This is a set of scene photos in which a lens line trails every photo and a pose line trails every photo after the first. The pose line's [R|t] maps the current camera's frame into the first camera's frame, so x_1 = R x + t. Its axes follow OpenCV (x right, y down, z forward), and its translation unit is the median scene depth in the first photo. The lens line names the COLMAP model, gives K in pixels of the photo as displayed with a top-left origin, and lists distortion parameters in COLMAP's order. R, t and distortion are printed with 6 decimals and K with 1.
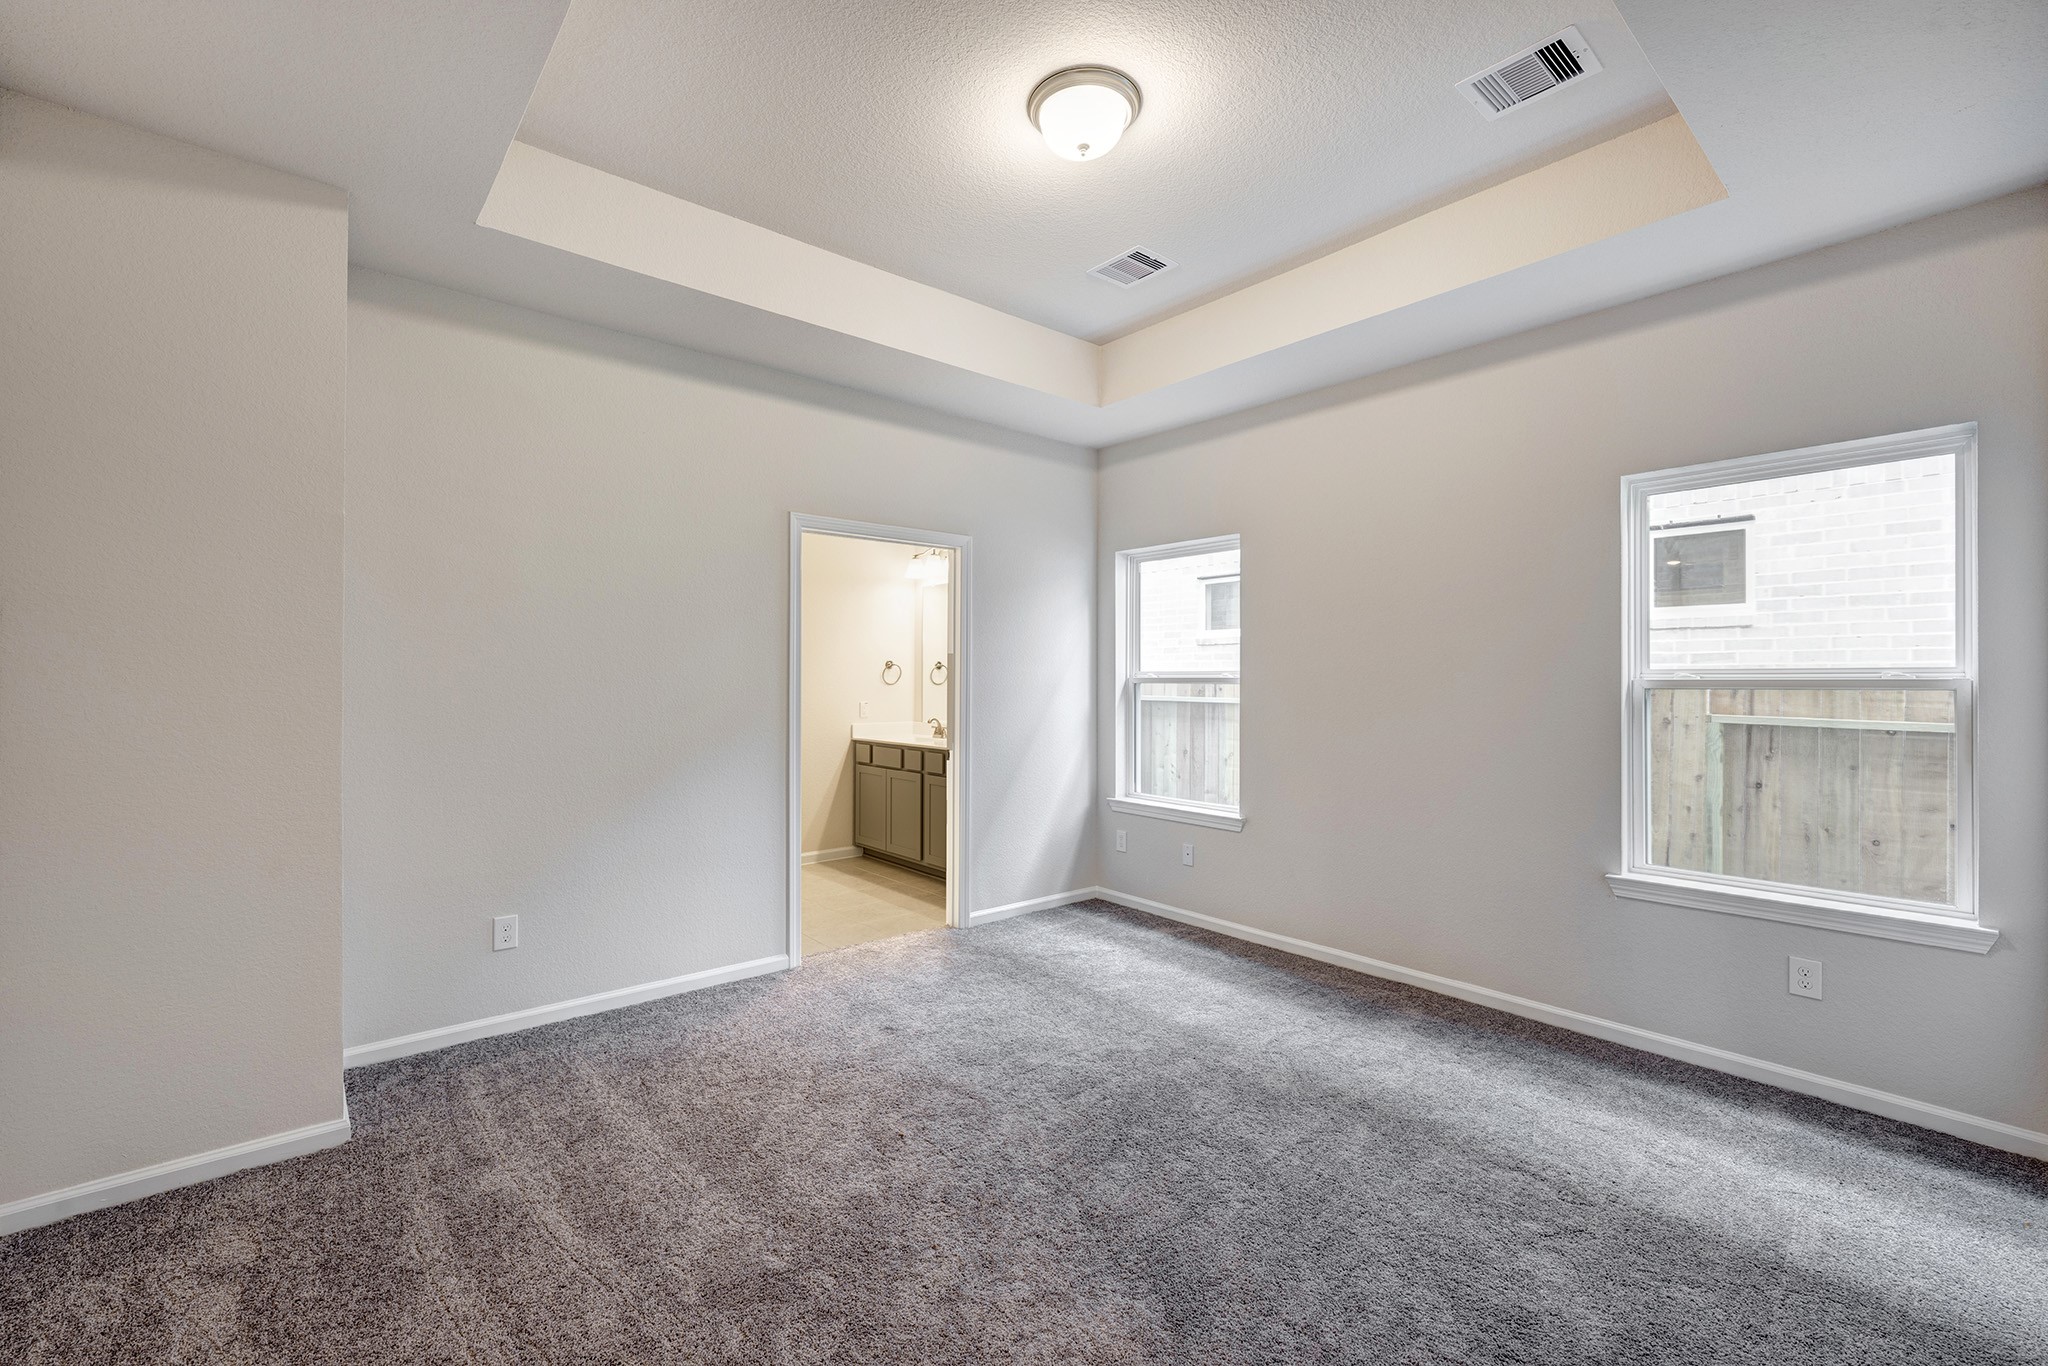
lens RADIAL K [[866.5, 0, 1024.1], [0, 866.5, 683.1], [0, 0, 1]] dist [-0.001364, 0.000081]
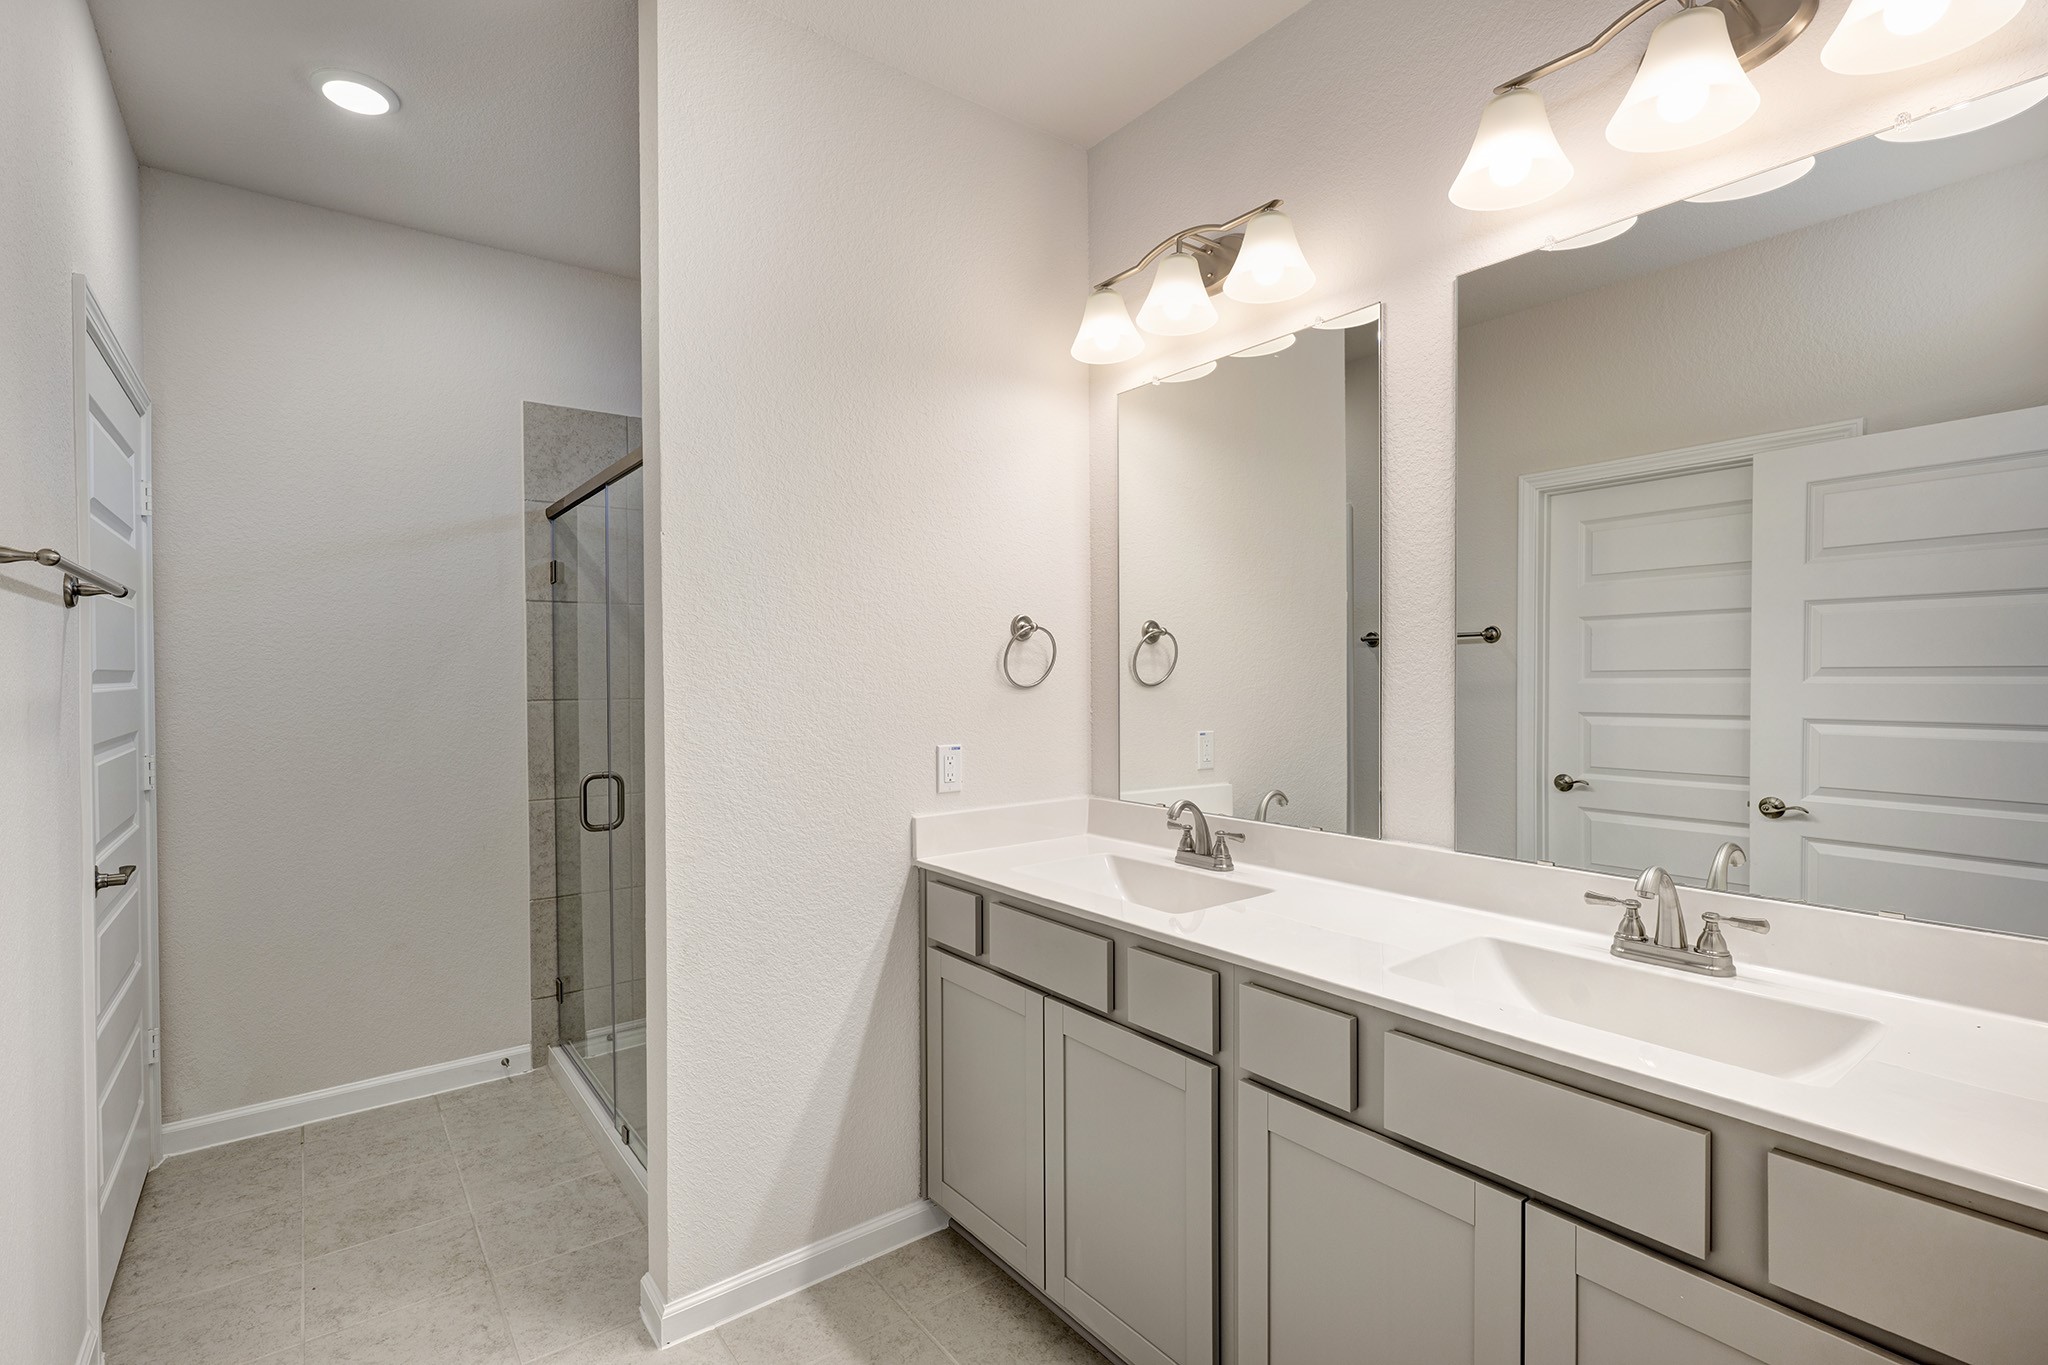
lens RADIAL K [[984.9, 0, 1025.1], [0, 984.9, 681.1], [0, 0, 1]] dist [-0.001264, 0.000942]
pose [[0.997880, -0.008203, -0.064567, -0.136816], [0.008554, 0.999950, 0.005163, -0.003661], [0.064521, -0.005705, 0.997900, 0.656215]]
